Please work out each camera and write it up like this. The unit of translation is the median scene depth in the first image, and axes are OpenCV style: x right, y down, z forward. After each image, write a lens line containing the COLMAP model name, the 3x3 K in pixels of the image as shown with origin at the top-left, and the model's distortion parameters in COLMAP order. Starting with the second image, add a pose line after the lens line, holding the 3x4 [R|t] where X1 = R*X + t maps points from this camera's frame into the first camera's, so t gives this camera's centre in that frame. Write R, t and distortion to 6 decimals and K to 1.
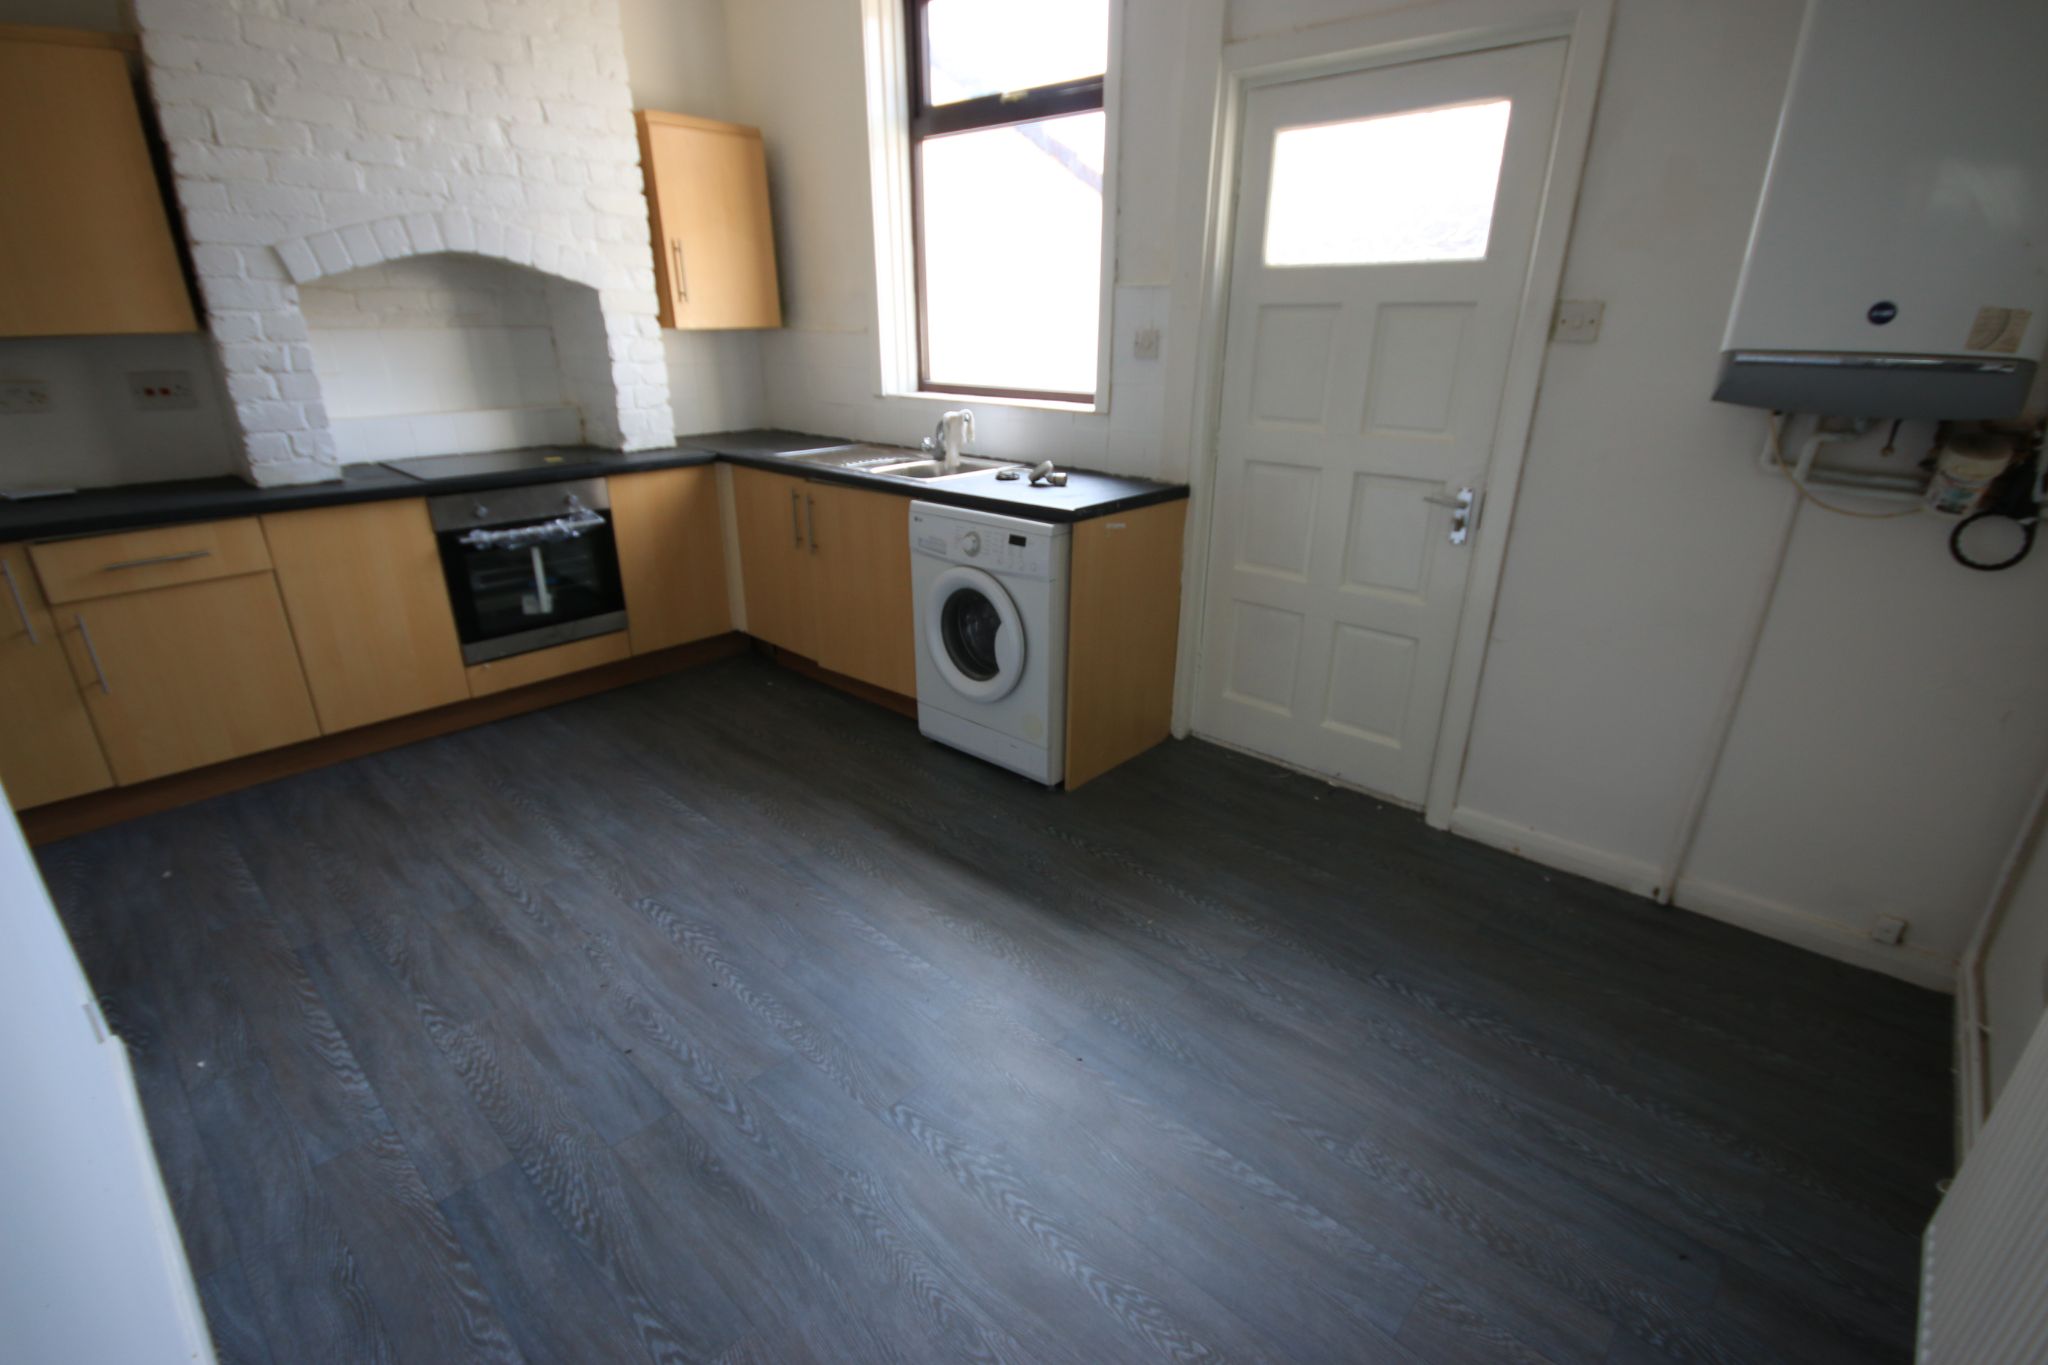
lens RADIAL K [[932.3, 0, 1024.0], [0, 932.3, 682.5], [0, 0, 1]] dist [0.000532, -0.011078]
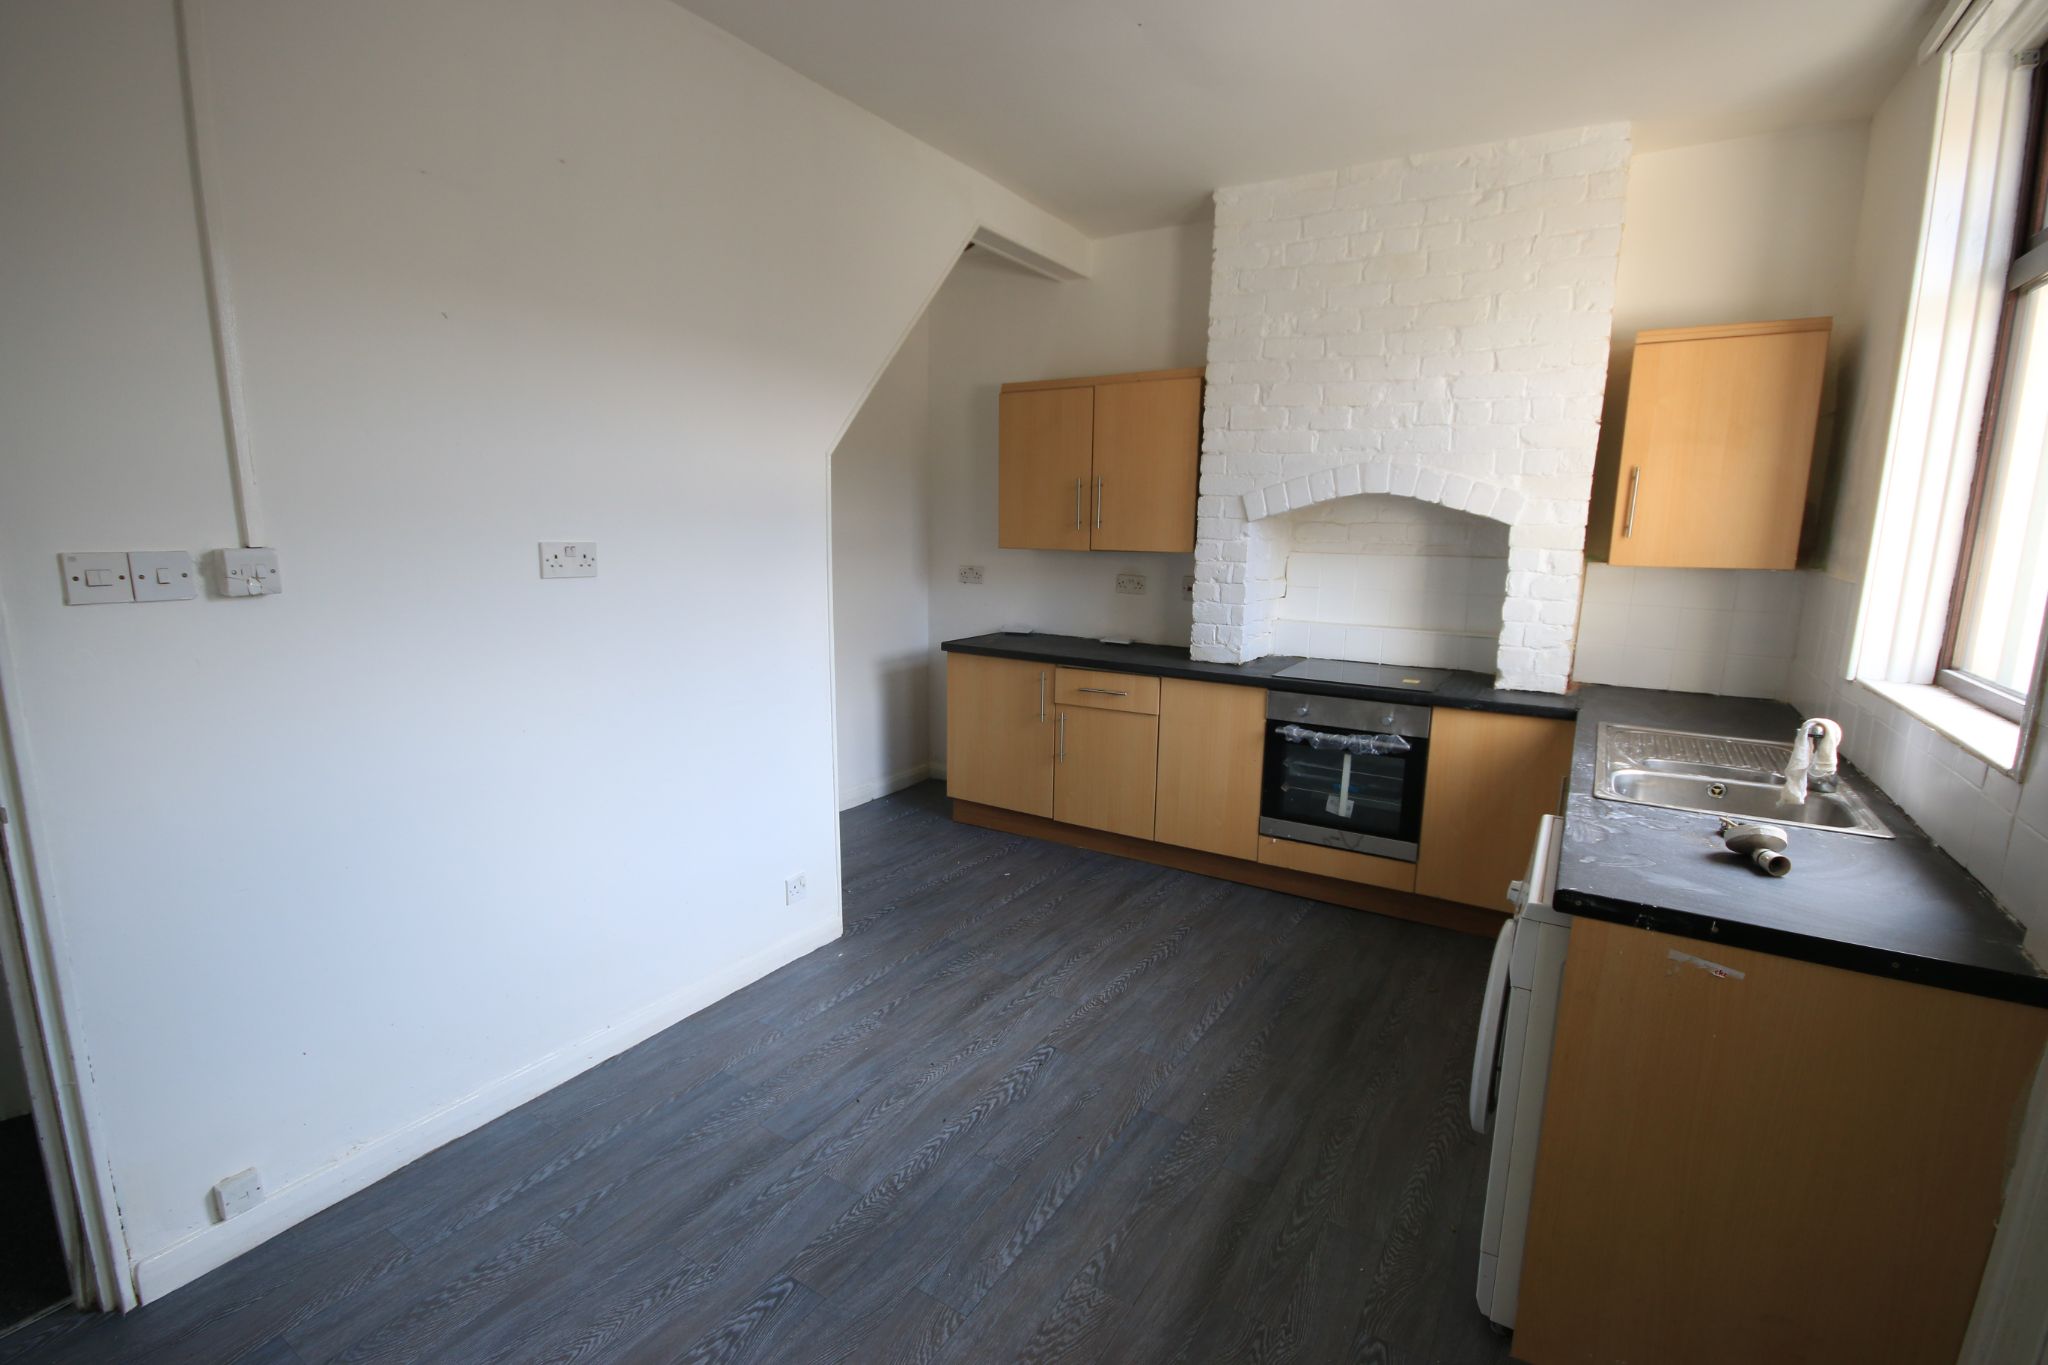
lens RADIAL K [[925.4, 0, 1024.0], [0, 925.4, 682.5], [0, 0, 1]] dist [-0.001542, 0.000043]
pose [[0.188281, 0.166398, -0.967916, 0.547177], [-0.365032, 0.926796, 0.088322, -0.240967], [0.911758, 0.336691, 0.235238, 0.524052]]
